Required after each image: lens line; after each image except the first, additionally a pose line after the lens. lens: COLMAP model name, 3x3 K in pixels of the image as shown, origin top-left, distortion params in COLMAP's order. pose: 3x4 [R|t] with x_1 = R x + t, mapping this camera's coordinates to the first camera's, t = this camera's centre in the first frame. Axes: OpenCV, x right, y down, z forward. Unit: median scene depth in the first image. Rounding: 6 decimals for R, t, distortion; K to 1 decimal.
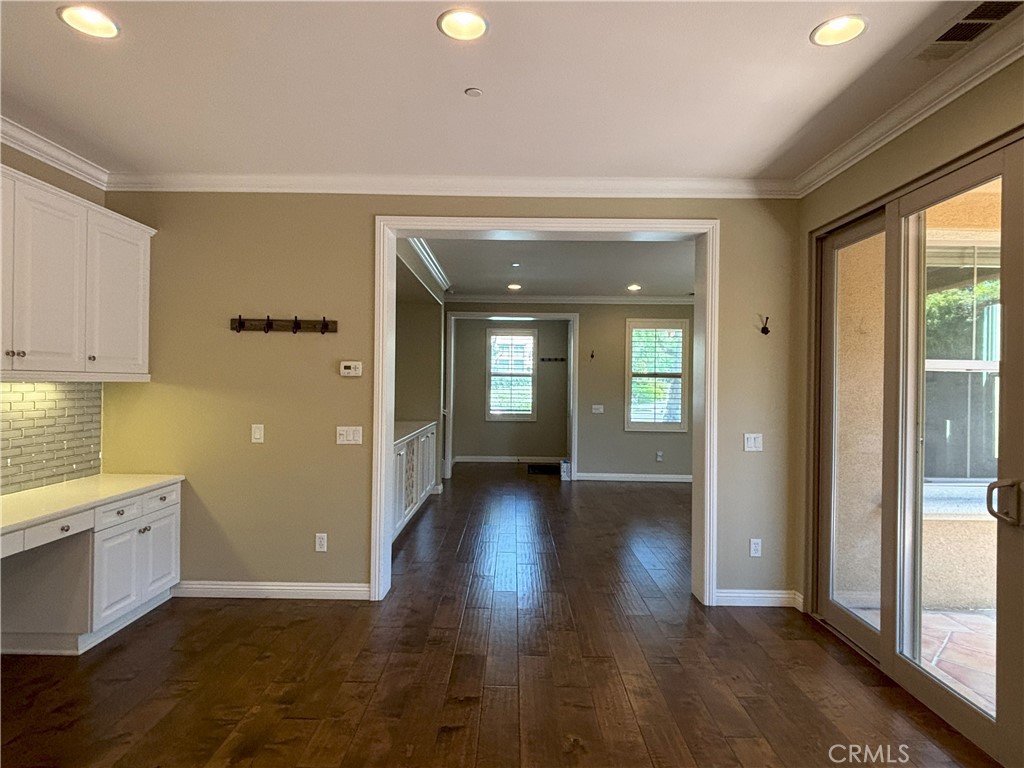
lens RADIAL K [[572.3, 0, 510.7], [0, 572.3, 382.2], [0, 0, 1]] dist [0.049877, -0.048980]
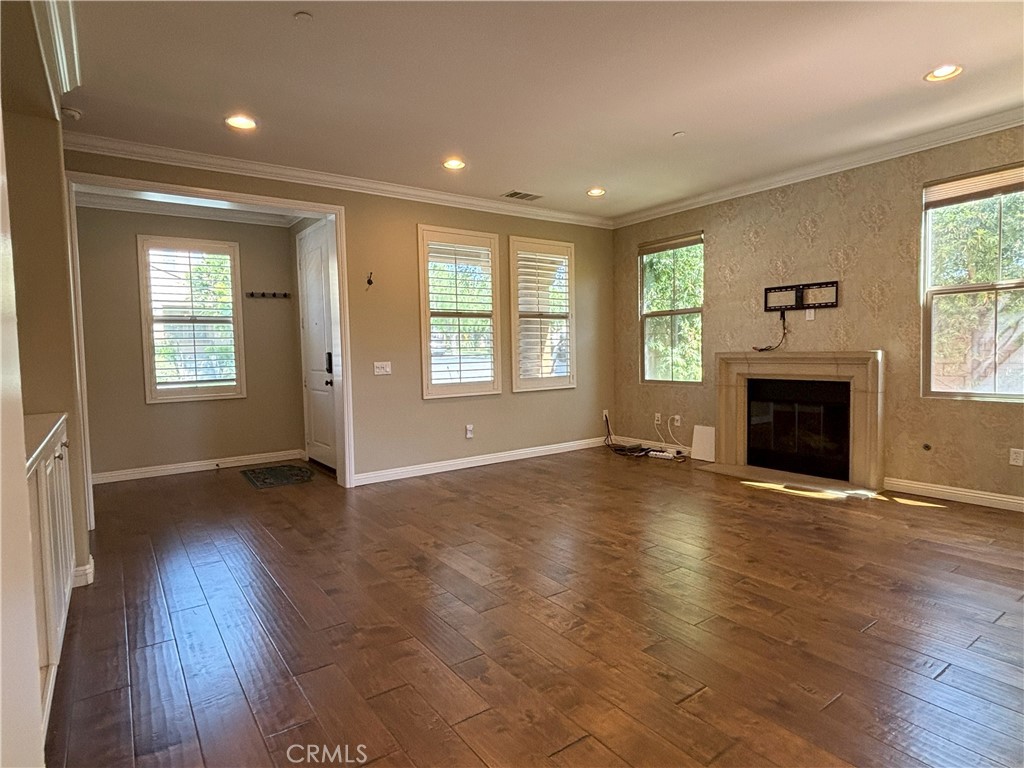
lens RADIAL K [[572.3, 0, 510.7], [0, 572.3, 382.2], [0, 0, 1]] dist [0.049877, -0.048980]
pose [[0.814533, -0.066508, 0.576292, -0.087725], [0.033355, 0.997132, 0.067930, 0.022624], [-0.579157, -0.036109, 0.814416, 0.380685]]
